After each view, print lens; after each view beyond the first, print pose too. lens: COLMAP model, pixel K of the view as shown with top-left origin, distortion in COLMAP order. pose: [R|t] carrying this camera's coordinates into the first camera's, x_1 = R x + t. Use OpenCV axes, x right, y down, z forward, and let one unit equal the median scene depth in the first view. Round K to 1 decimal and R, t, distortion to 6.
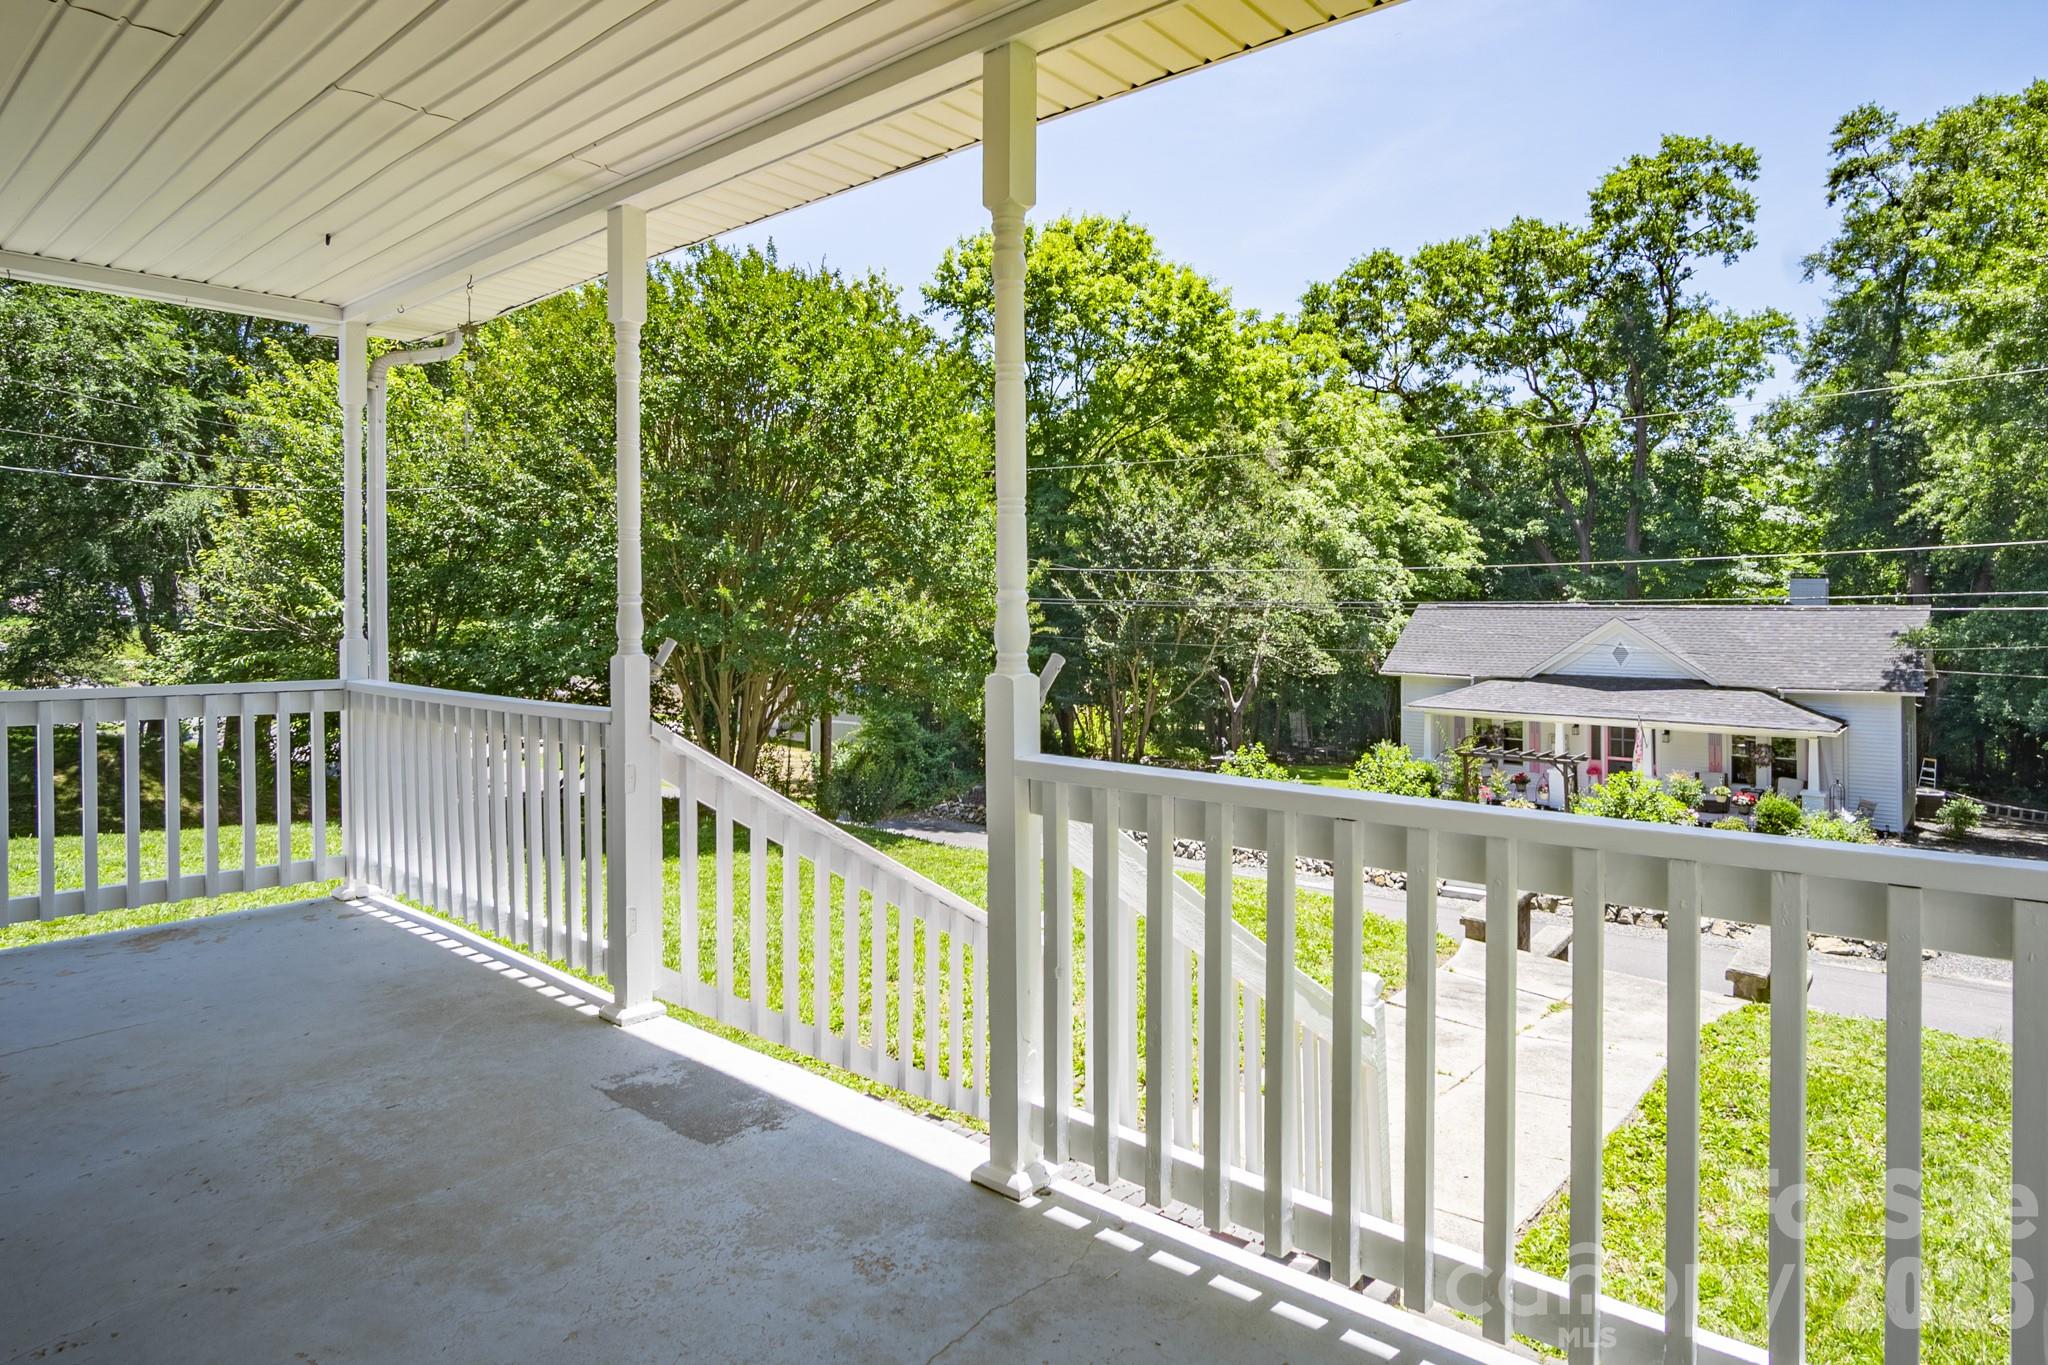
lens RADIAL K [[1139.6, 0, 1035.4], [0, 1139.6, 596.4], [0, 0, 1]] dist [-0.034682, 0.002275]
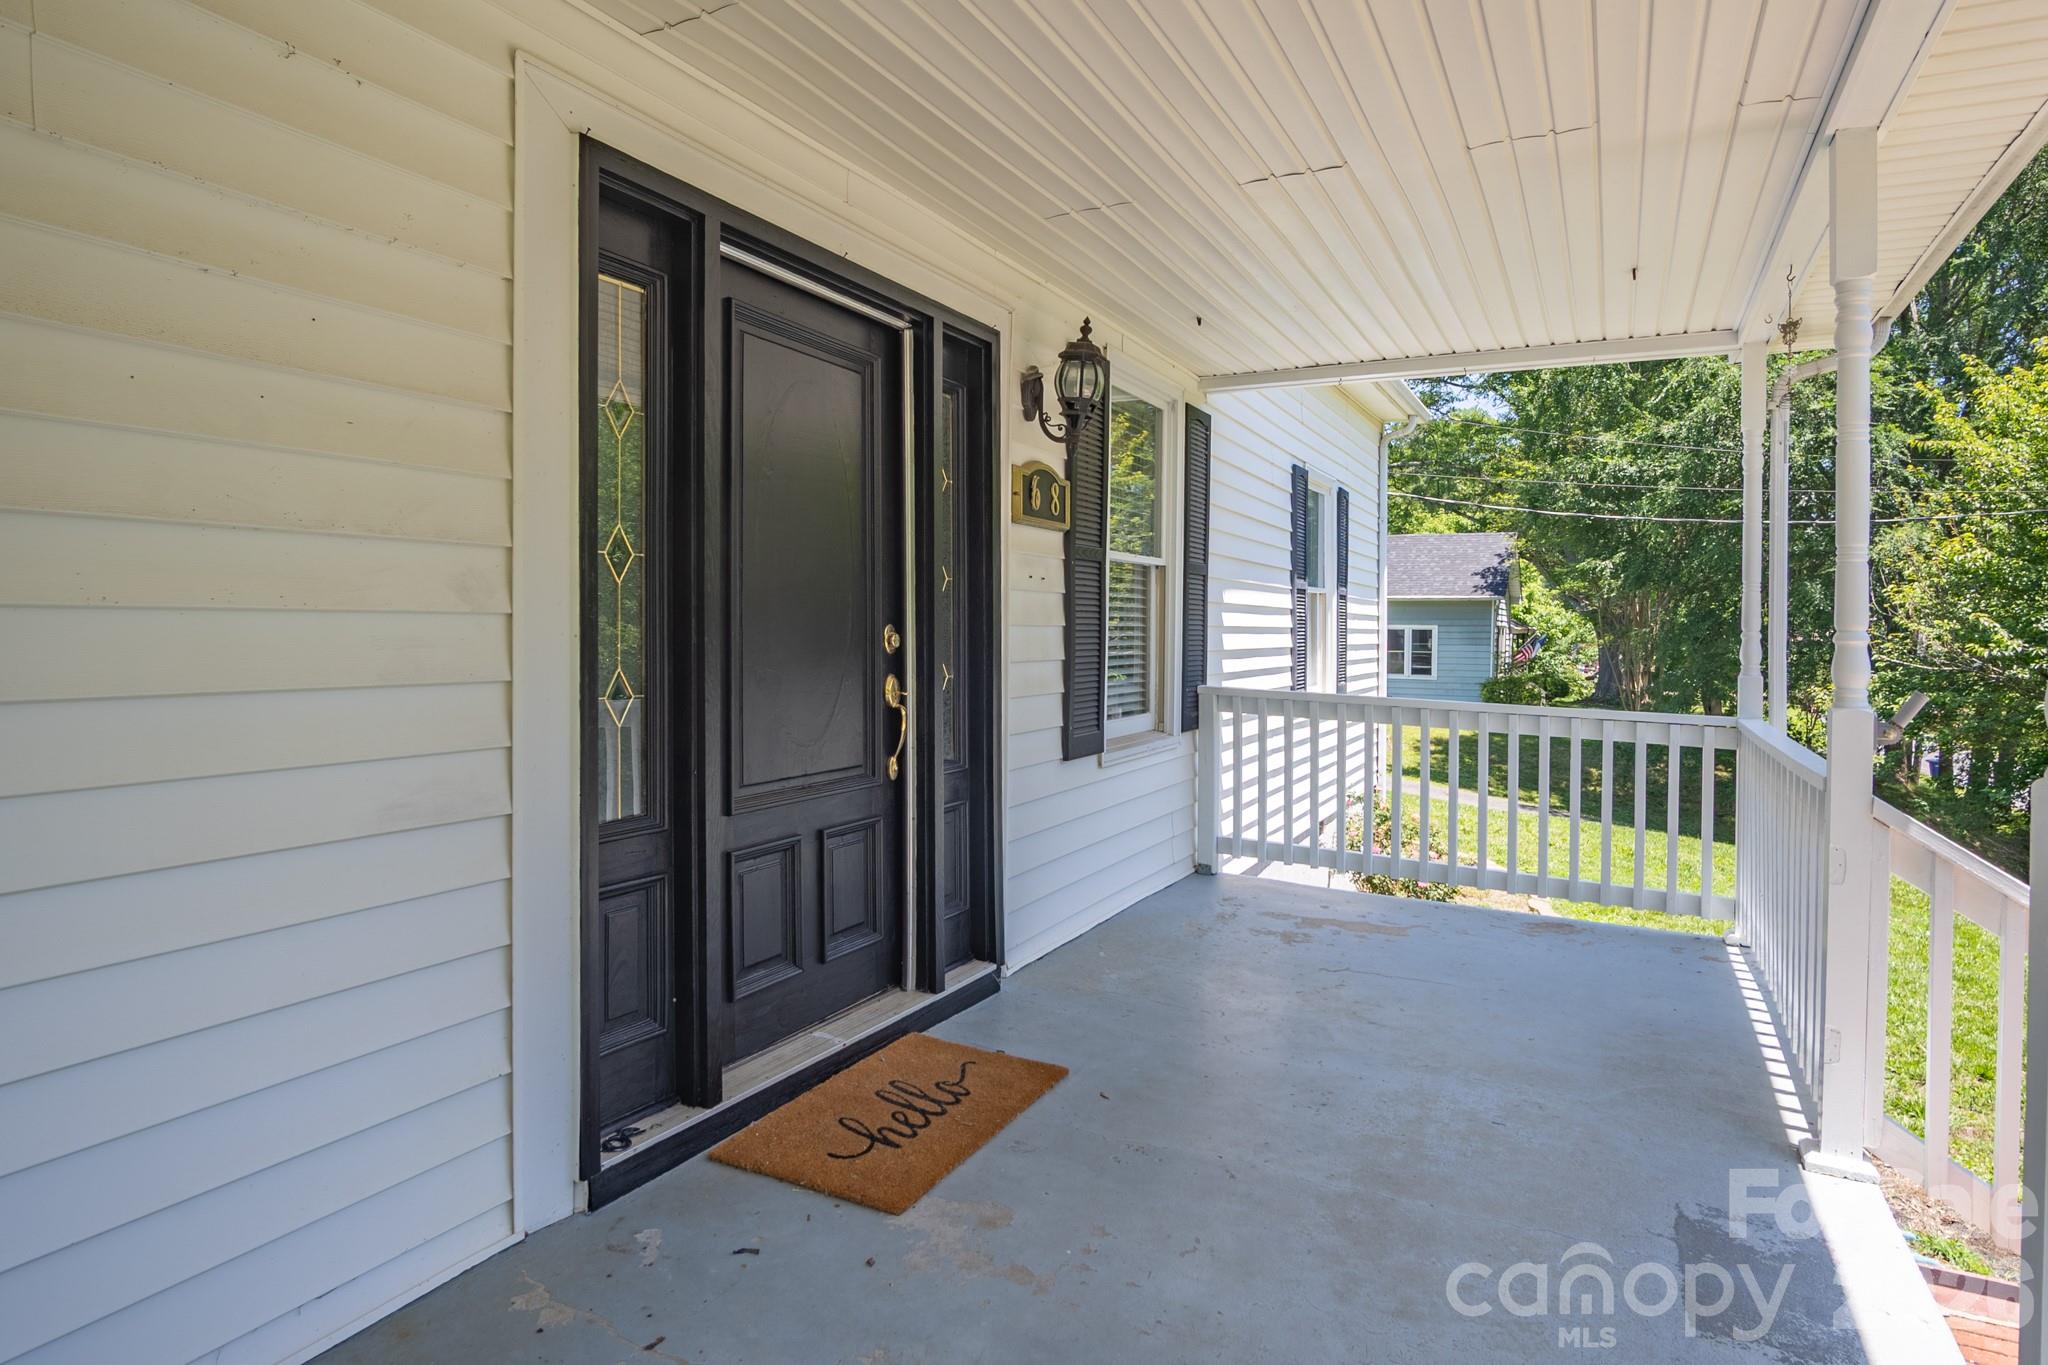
lens RADIAL K [[1139.6, 0, 1044.3], [0, 1139.6, 638.5], [0, 0, 1]] dist [-0.034682, 0.002275]
pose [[0.221641, 0.015917, -0.974999, 0.278104], [-0.011659, 0.999839, 0.013672, 0.000894], [0.975059, 0.008337, 0.221790, 0.299494]]
